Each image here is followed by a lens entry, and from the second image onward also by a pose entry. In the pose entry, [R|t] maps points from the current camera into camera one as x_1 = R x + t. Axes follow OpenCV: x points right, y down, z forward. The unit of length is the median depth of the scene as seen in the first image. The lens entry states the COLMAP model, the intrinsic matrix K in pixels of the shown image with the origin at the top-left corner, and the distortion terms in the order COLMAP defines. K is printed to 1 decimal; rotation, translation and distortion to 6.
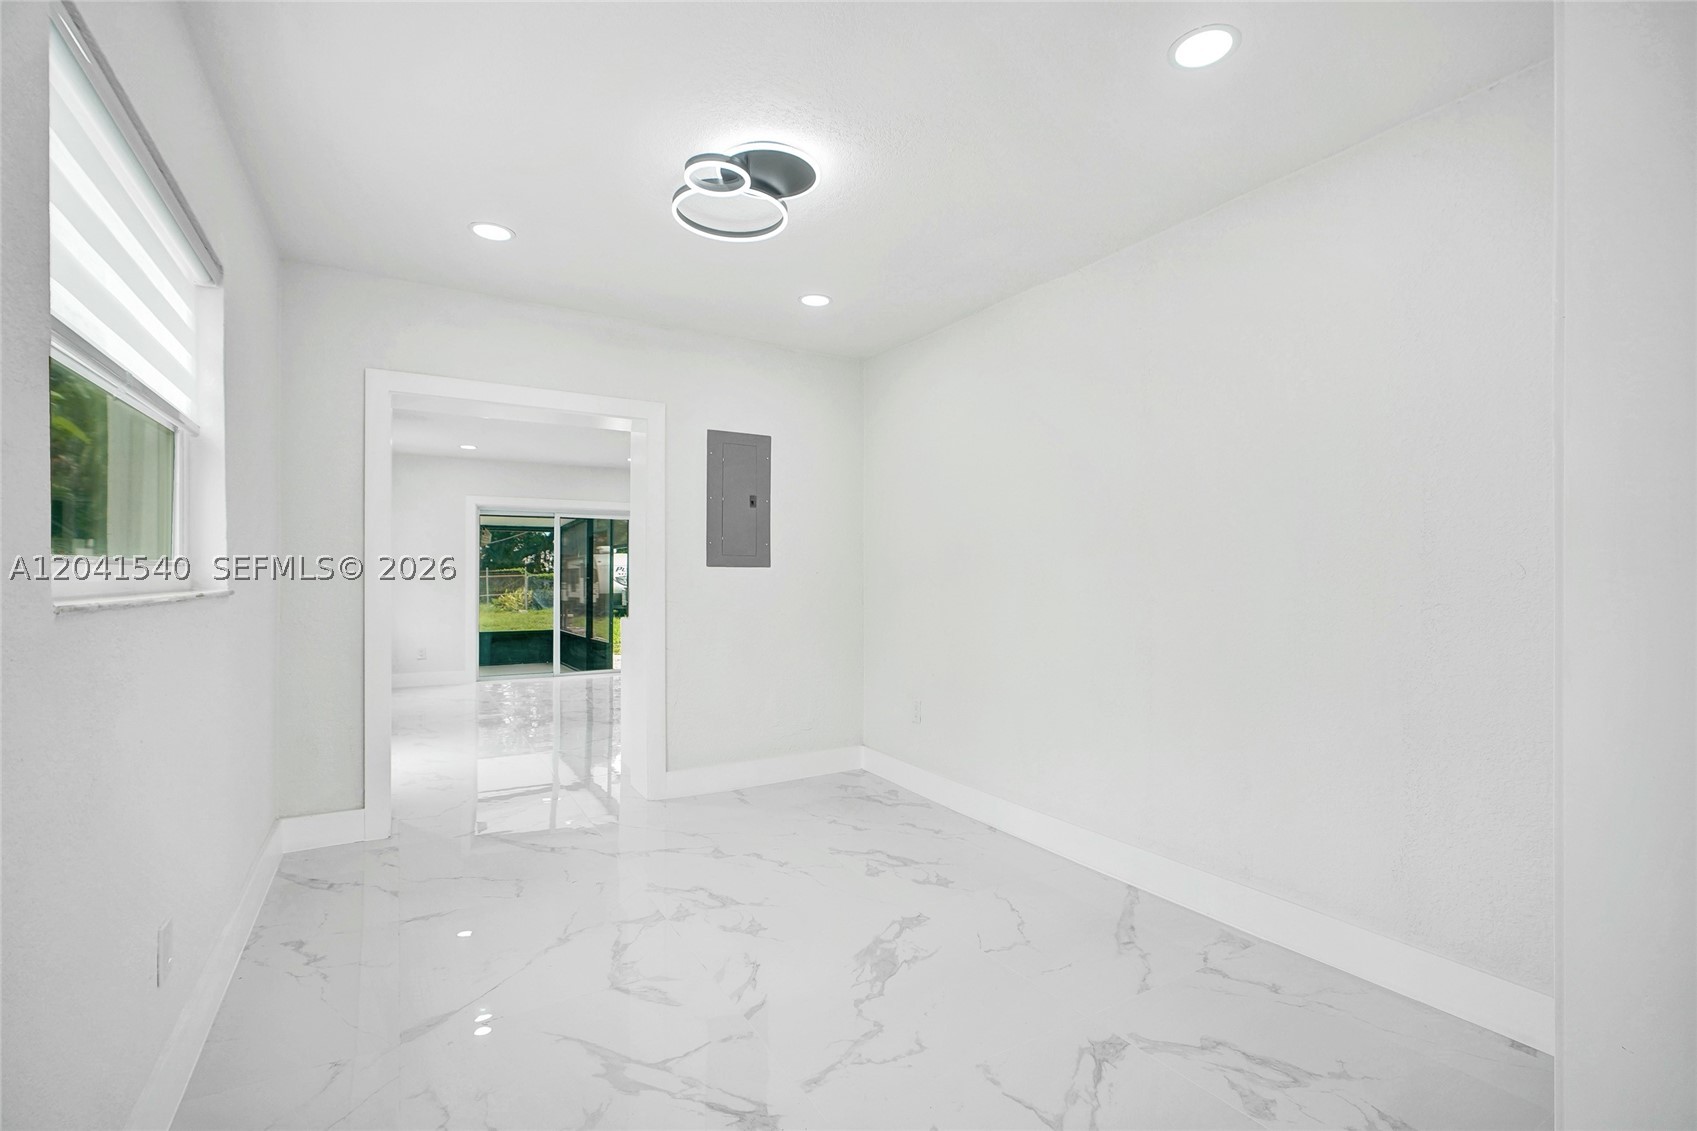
lens RADIAL K [[778.0, 0, 848.5], [0, 778.0, 565.5], [0, 0, 1]] dist [-0.006919, 0.000179]
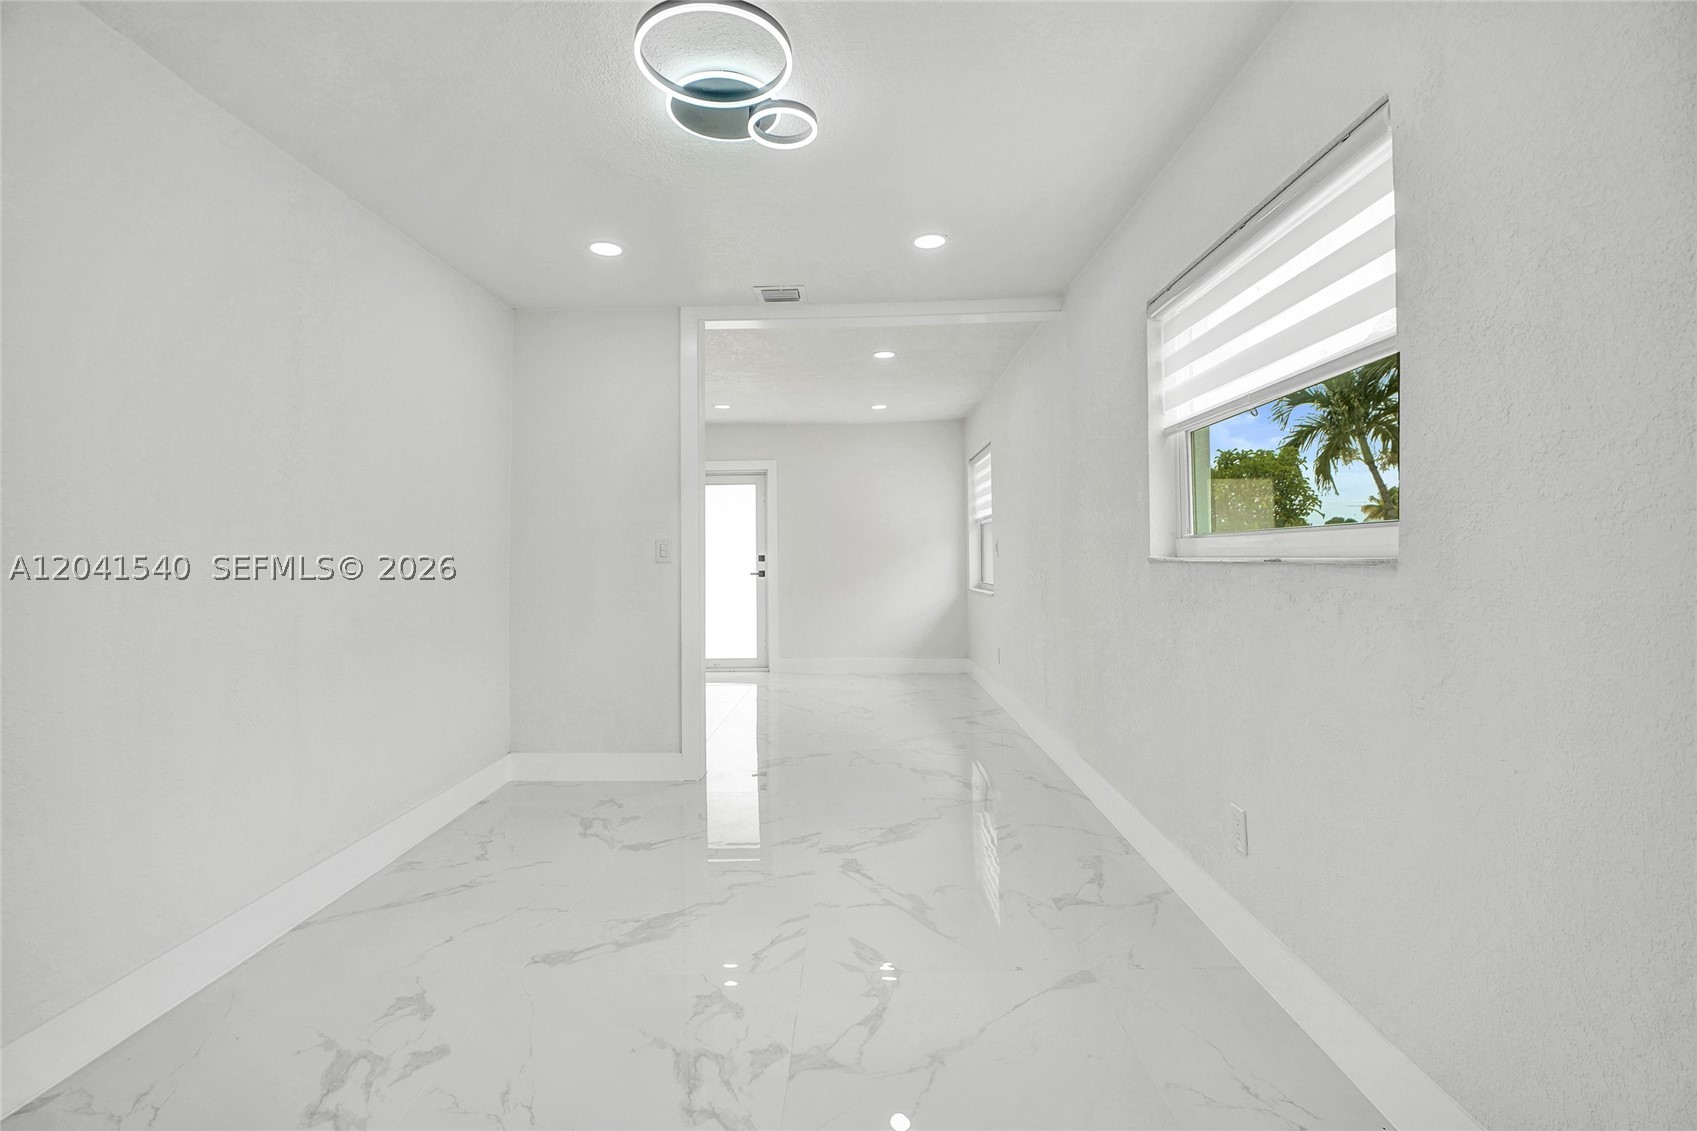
lens RADIAL K [[778.0, 0, 848.5], [0, 778.0, 565.5], [0, 0, 1]] dist [-0.006919, 0.000179]
pose [[-0.856595, 0.000668, 0.515989, -0.701600], [0.003208, 0.999987, 0.004032, 0.032686], [-0.515980, 0.005109, -0.856585, 1.739889]]
